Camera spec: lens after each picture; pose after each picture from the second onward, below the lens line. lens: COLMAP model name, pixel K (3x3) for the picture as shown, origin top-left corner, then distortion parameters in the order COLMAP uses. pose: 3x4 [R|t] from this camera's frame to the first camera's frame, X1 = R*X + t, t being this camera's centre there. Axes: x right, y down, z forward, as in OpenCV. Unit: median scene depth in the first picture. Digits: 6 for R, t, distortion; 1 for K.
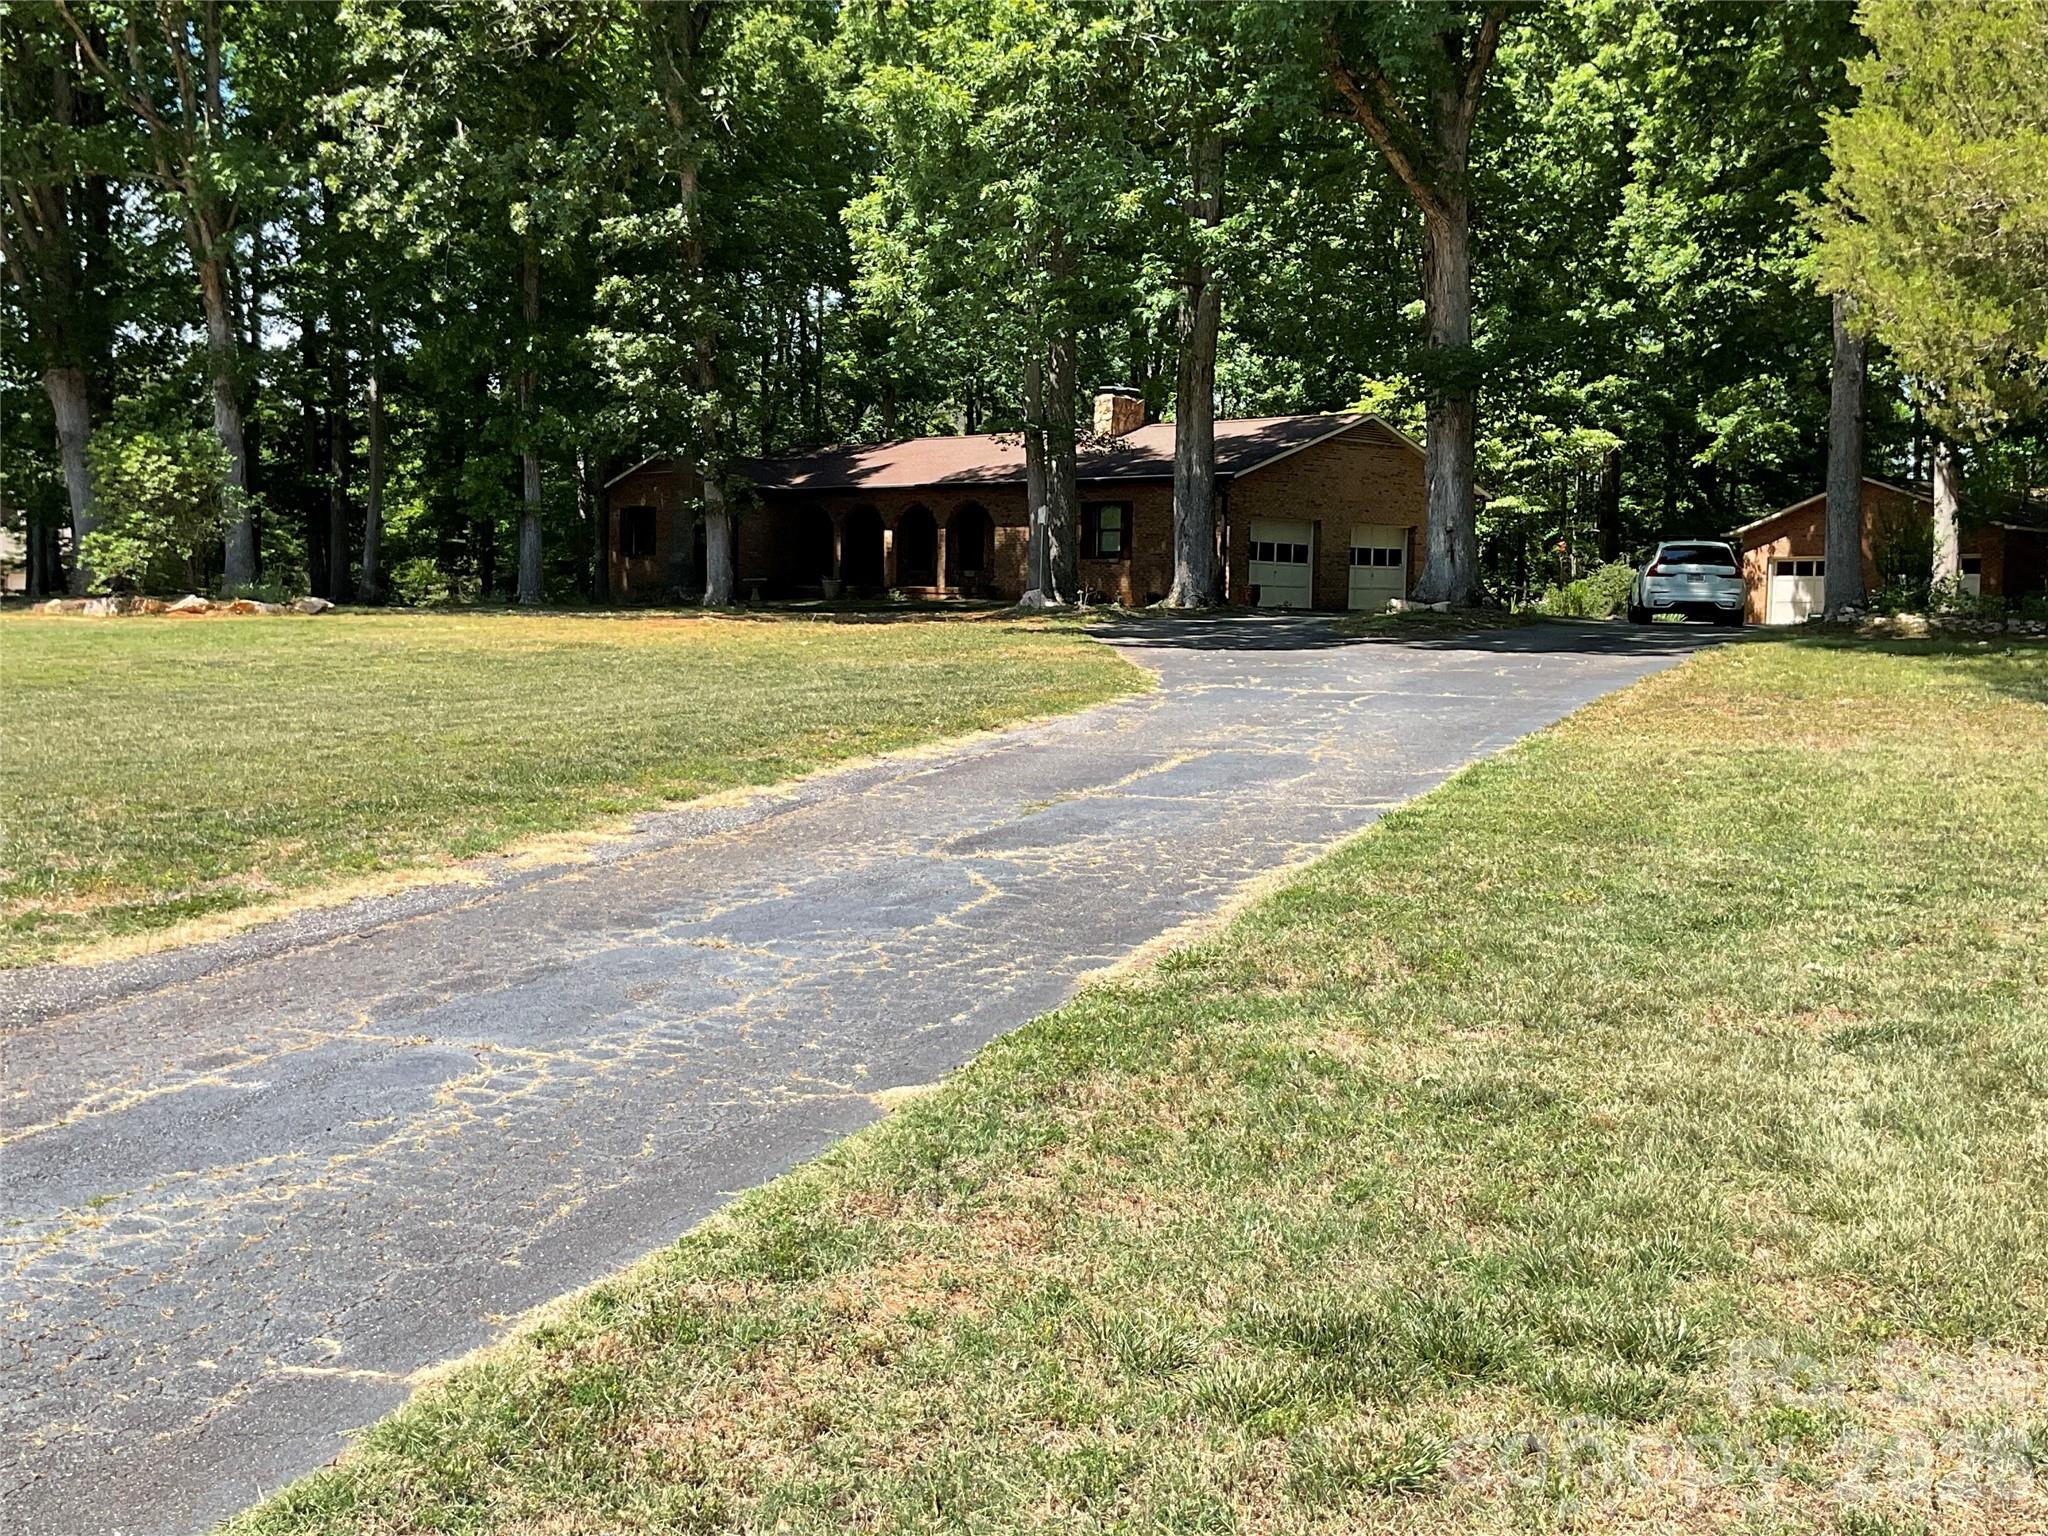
lens RADIAL K [[2241.1, 0, 1024.0], [0, 2241.1, 768.0], [0, 0, 1]] dist [0.185428, -0.569627]
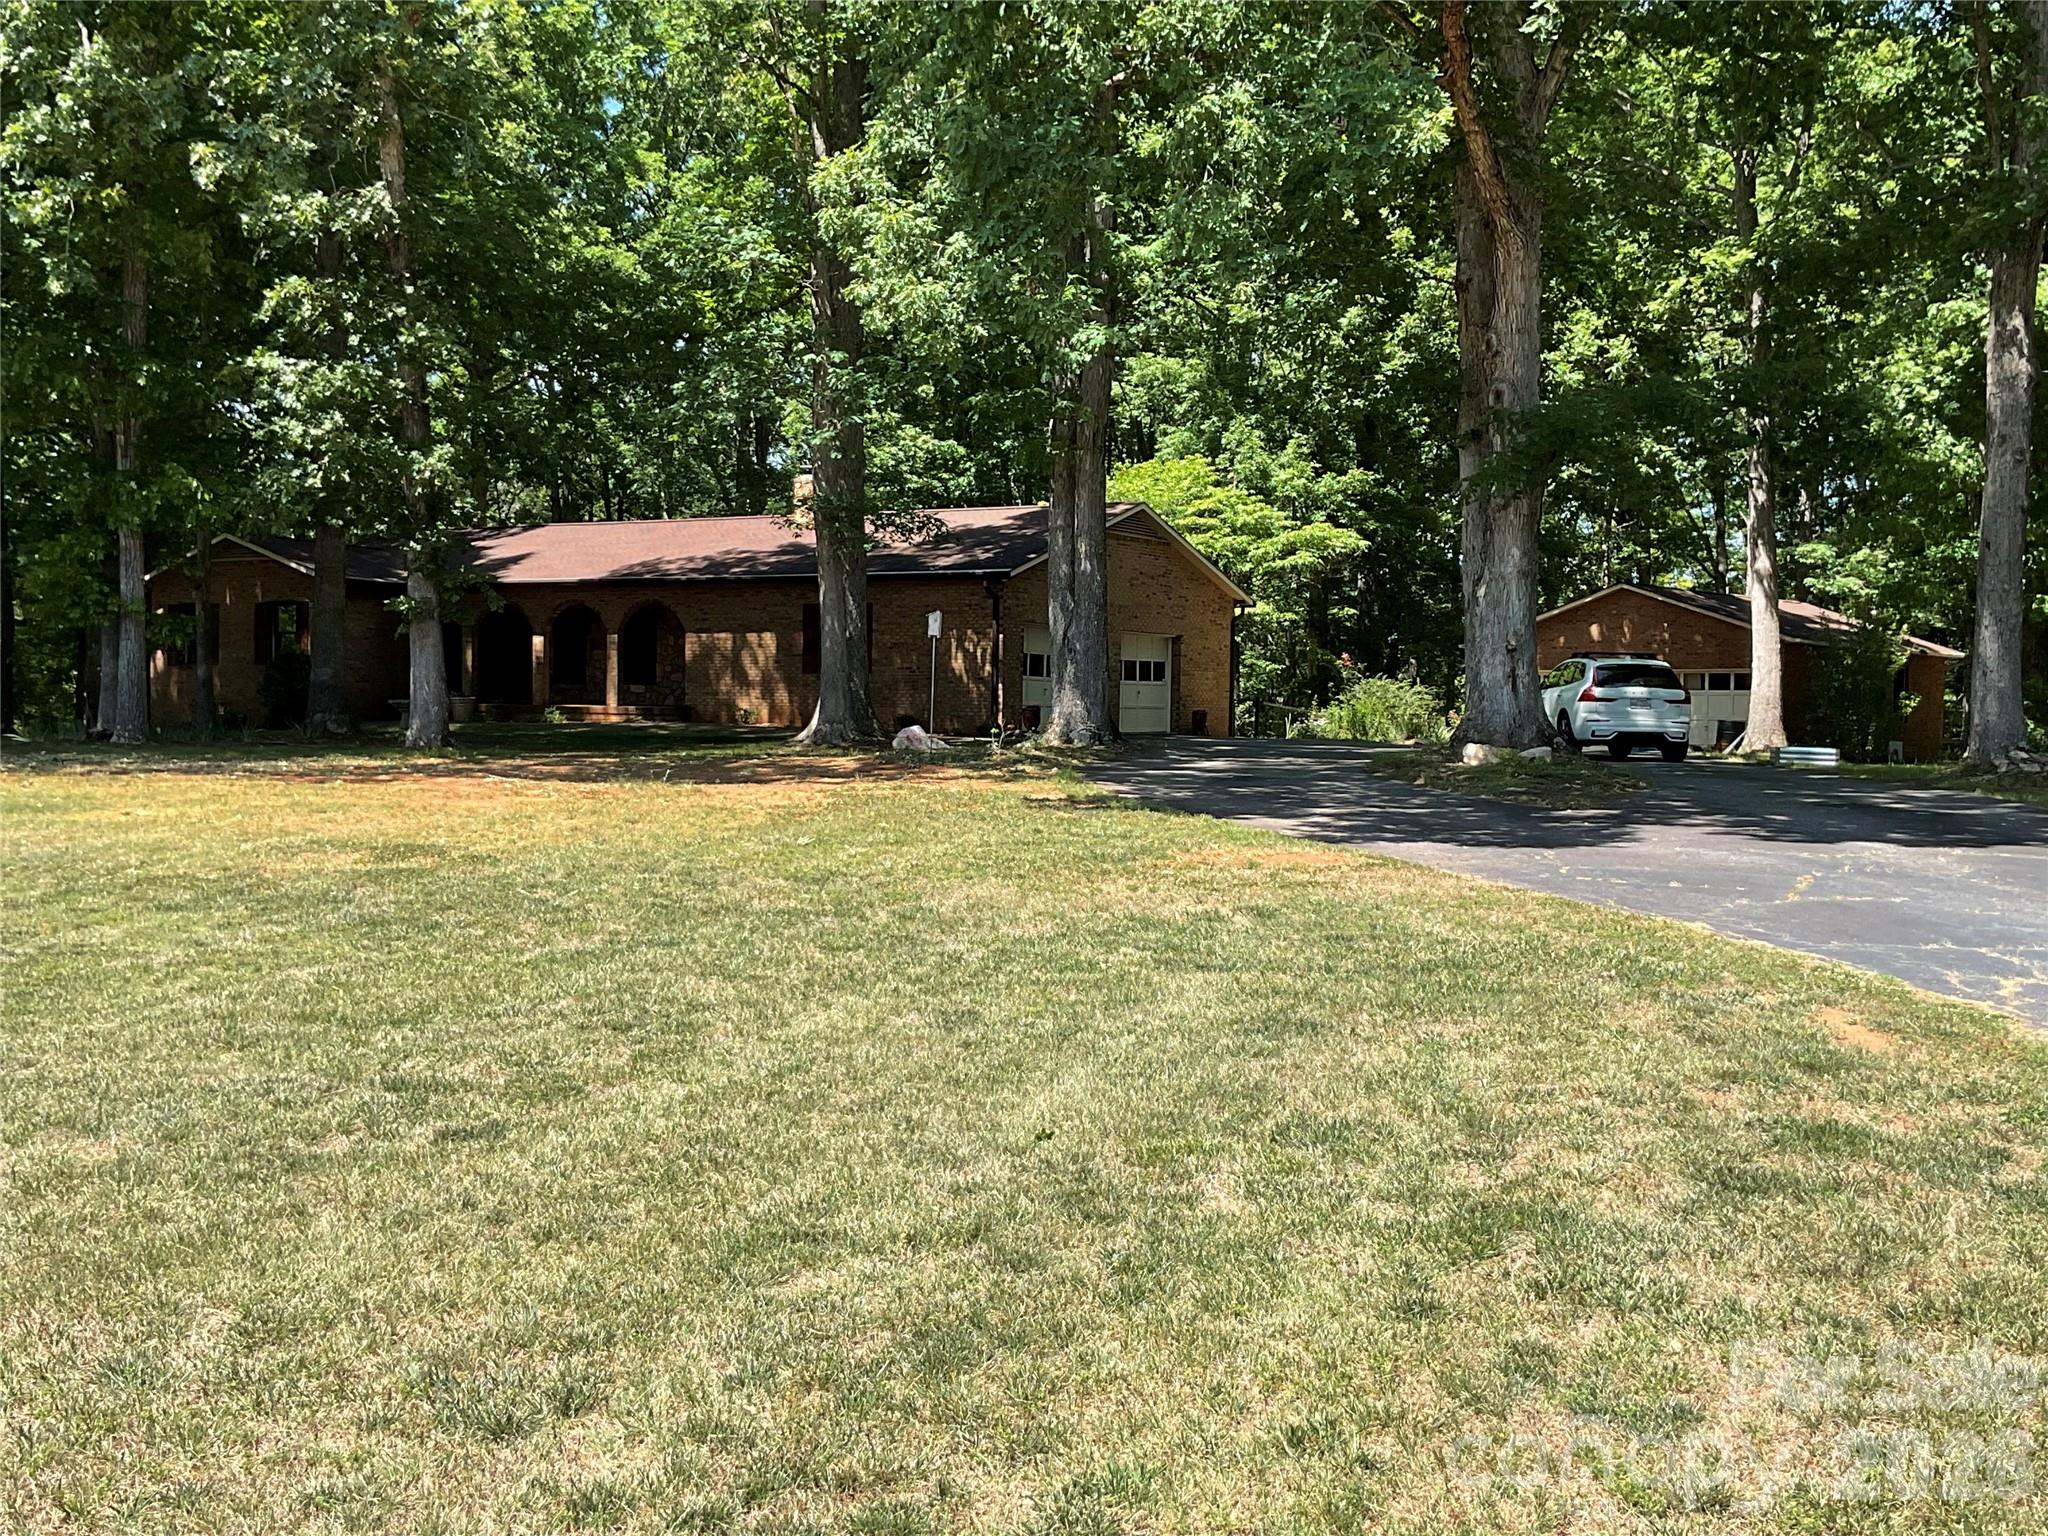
lens RADIAL K [[2241.1, 0, 1024.0], [0, 2241.1, 768.0], [0, 0, 1]] dist [0.185428, -0.569627]
pose [[0.971807, -0.009998, 0.235567, -0.123773], [0.020213, 0.998955, -0.040988, -0.033149], [-0.234911, 0.044594, 0.970993, 0.269660]]
